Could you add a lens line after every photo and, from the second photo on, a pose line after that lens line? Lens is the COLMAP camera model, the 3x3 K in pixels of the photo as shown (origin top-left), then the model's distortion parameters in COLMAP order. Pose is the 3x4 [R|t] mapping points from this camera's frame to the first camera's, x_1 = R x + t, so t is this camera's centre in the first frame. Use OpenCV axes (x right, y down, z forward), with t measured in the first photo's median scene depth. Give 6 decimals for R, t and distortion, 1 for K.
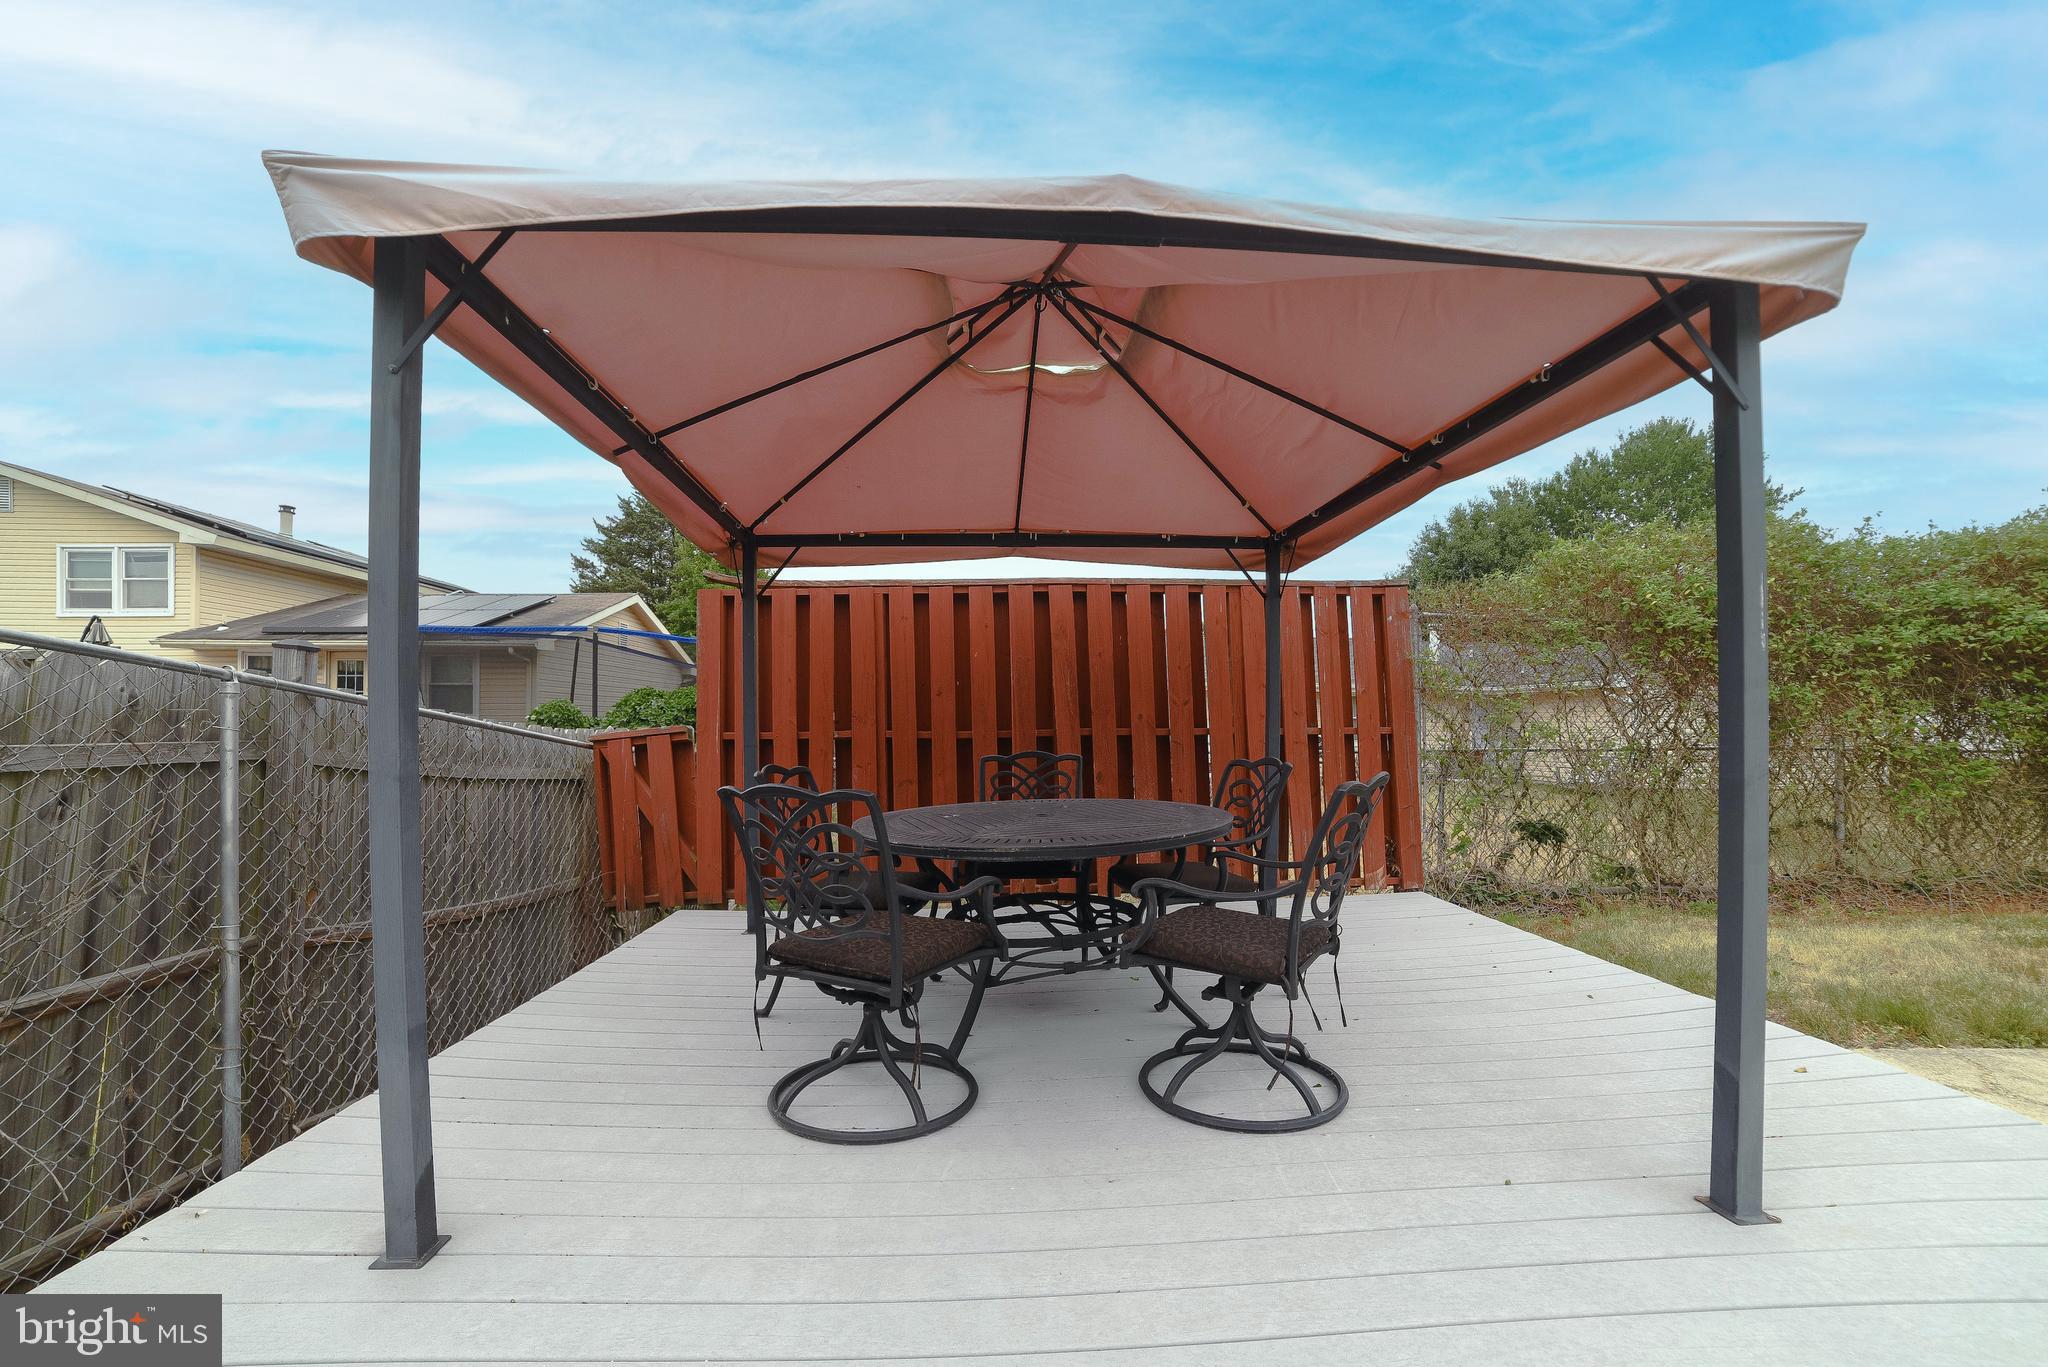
lens RADIAL K [[851.4, 0, 1025.9], [0, 851.4, 732.0], [0, 0, 1]] dist [-0.105335, 0.042617]
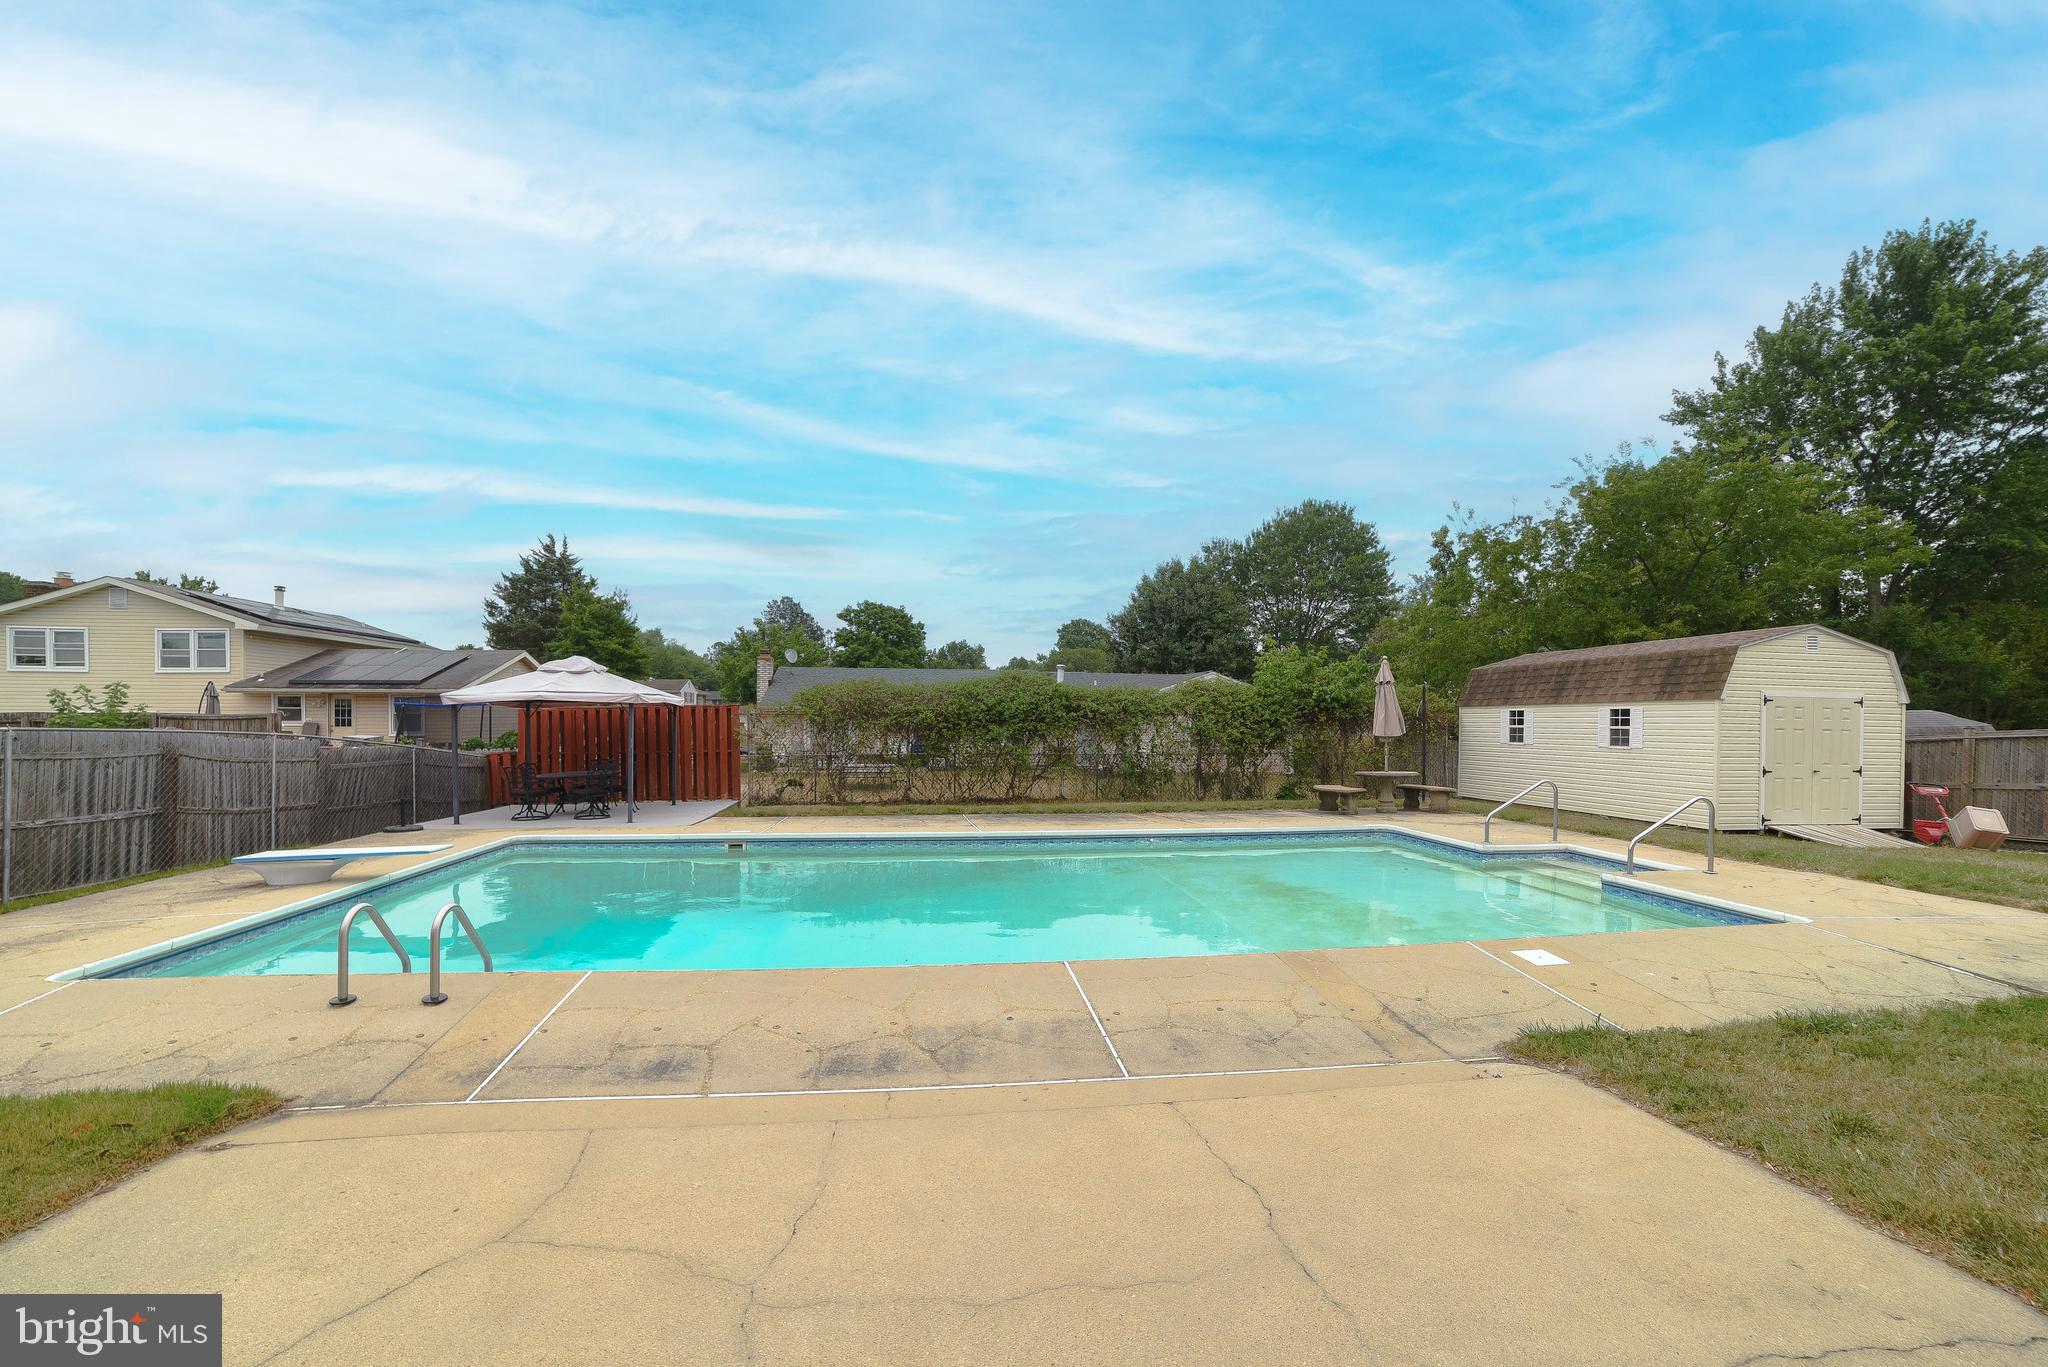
lens RADIAL K [[839.4, 0, 1030.1], [0, 839.4, 725.5], [0, 0, 1]] dist [-0.121641, 0.054918]
pose [[0.995662, -0.002777, 0.093005, 0.959269], [0.002502, 0.999992, 0.003066, -0.077598], [-0.093013, -0.002820, 0.995661, -1.703688]]
